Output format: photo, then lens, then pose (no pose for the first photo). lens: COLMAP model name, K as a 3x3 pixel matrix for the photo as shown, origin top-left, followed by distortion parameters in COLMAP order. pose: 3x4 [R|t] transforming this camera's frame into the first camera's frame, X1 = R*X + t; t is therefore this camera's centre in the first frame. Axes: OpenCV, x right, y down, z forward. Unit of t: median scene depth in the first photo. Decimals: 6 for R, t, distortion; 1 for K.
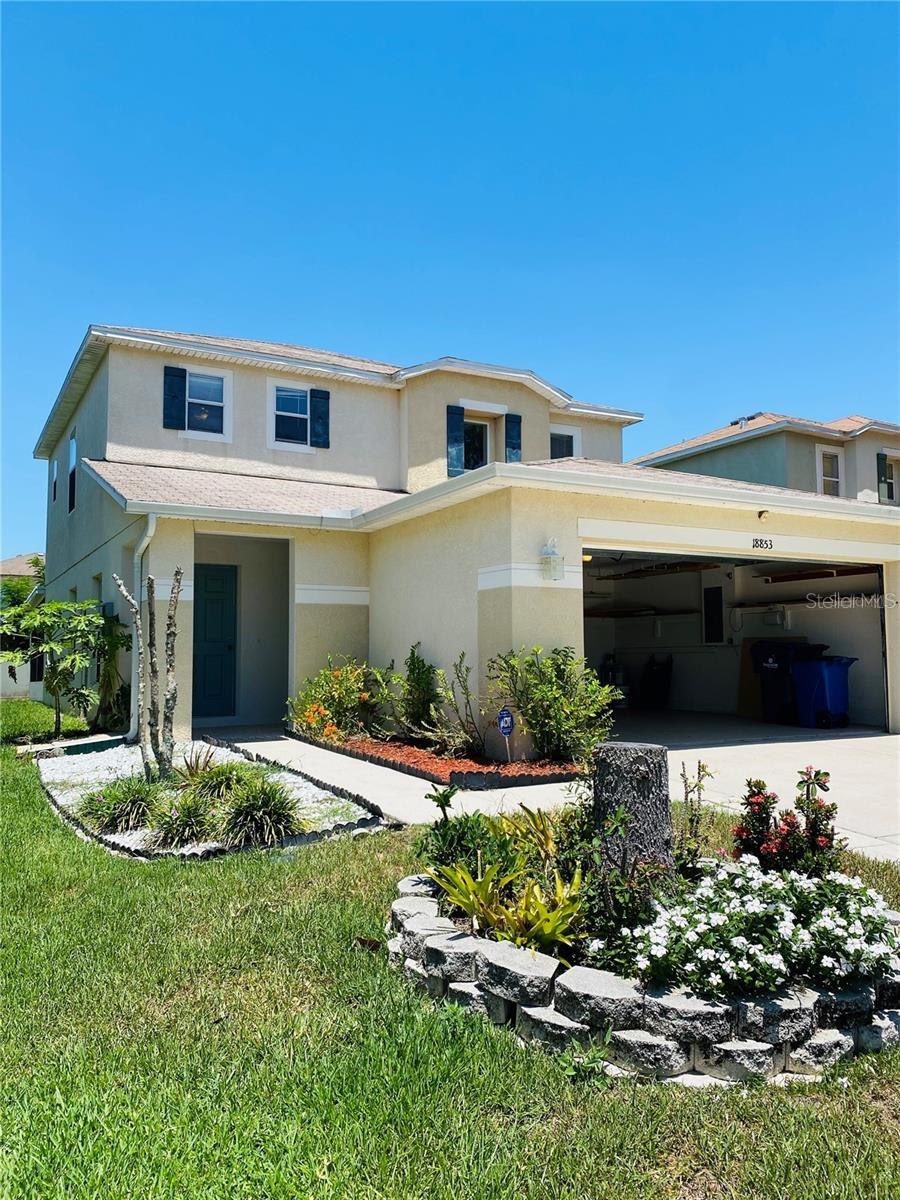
lens RADIAL K [[907.6, 0, 444.6], [0, 907.6, 597.0], [0, 0, 1]] dist [0.057761, -0.000918]
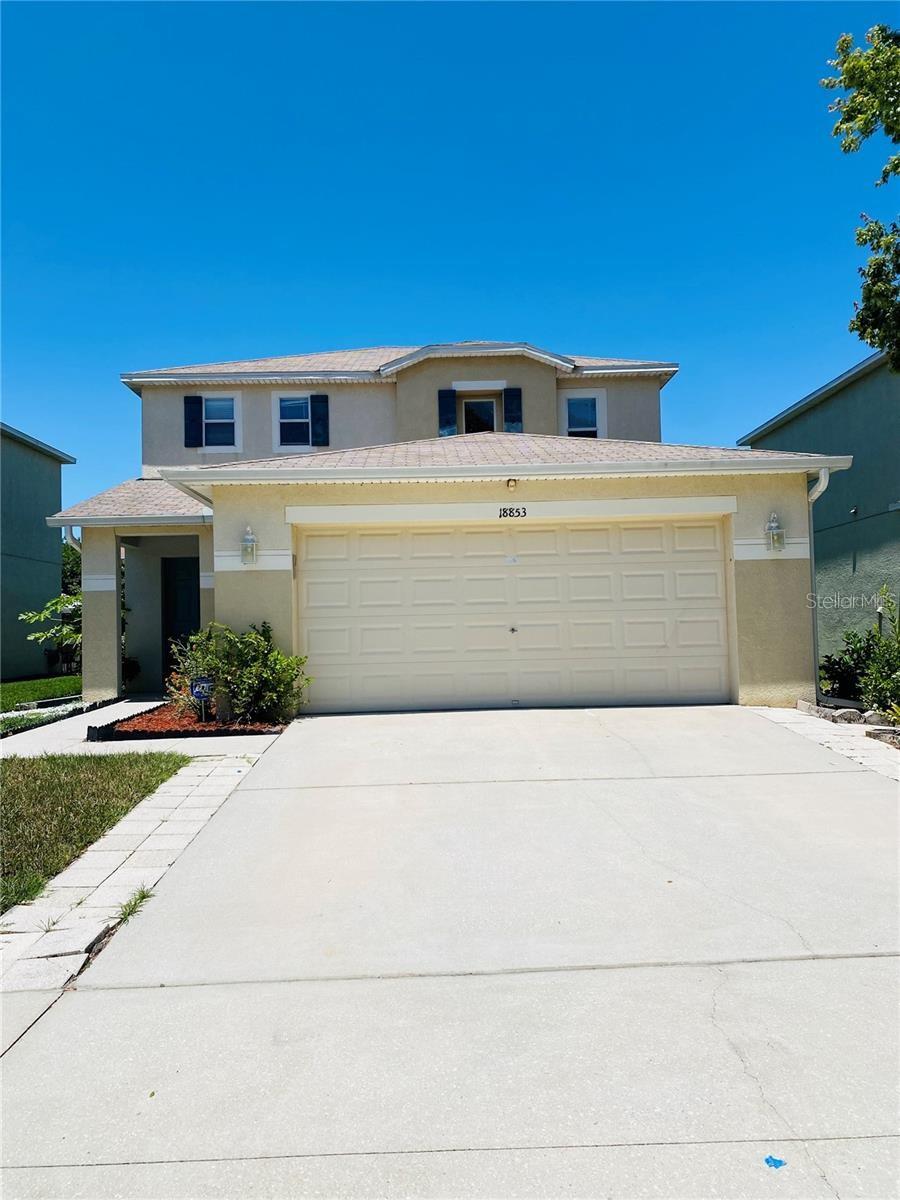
lens RADIAL K [[907.6, 0, 444.6], [0, 907.6, 597.0], [0, 0, 1]] dist [0.057761, -0.000918]
pose [[0.881342, -0.032662, -0.471348, 0.538233], [0.049675, 0.998484, 0.023694, 0.004726], [0.469859, -0.044297, 0.881629, 0.064468]]
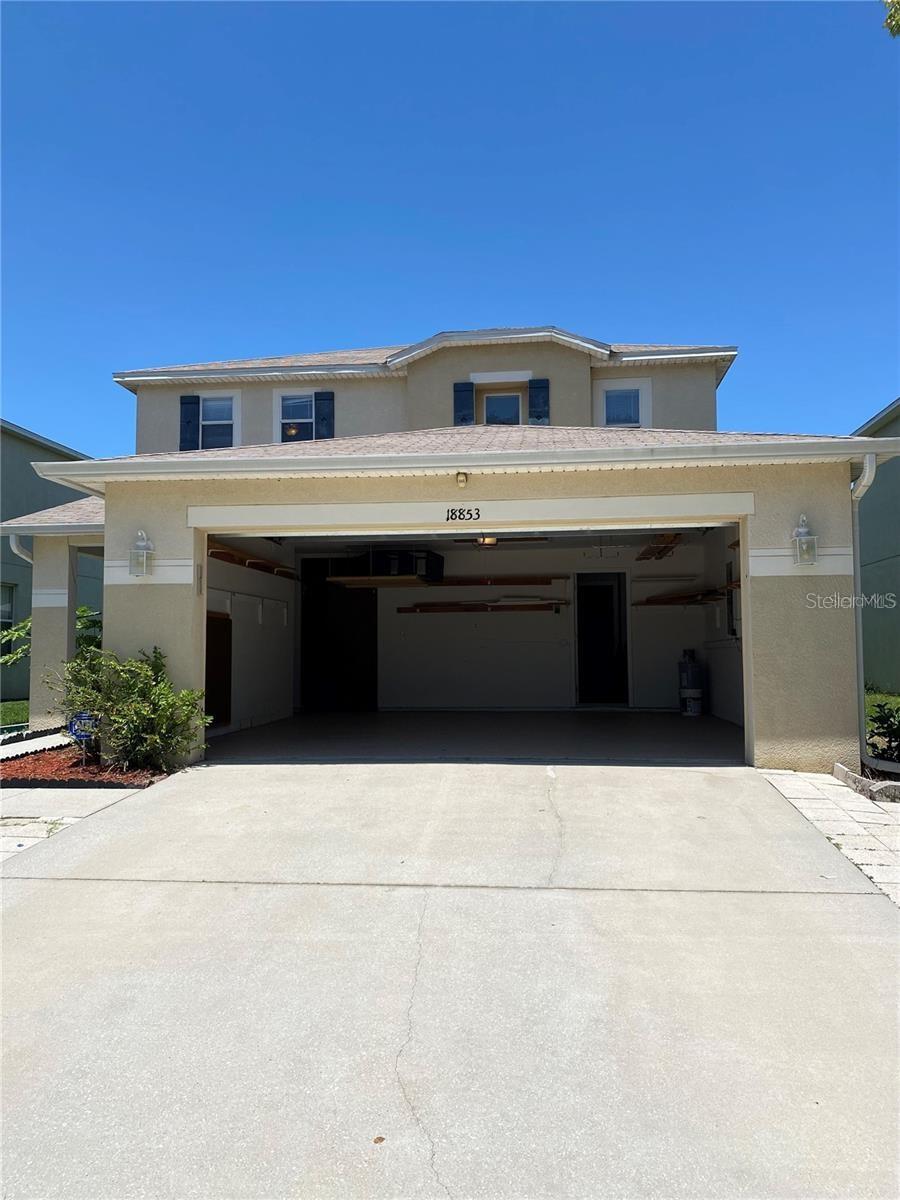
lens RADIAL K [[910.5, 0, 450.0], [0, 910.5, 600.0], [0, 0, 1]] dist [0.048750, -0.001601]
pose [[0.813615, -0.032643, -0.580487, 0.573715], [0.038923, 0.999241, -0.001636, 0.012206], [0.580099, -0.021264, 0.814268, 0.251775]]
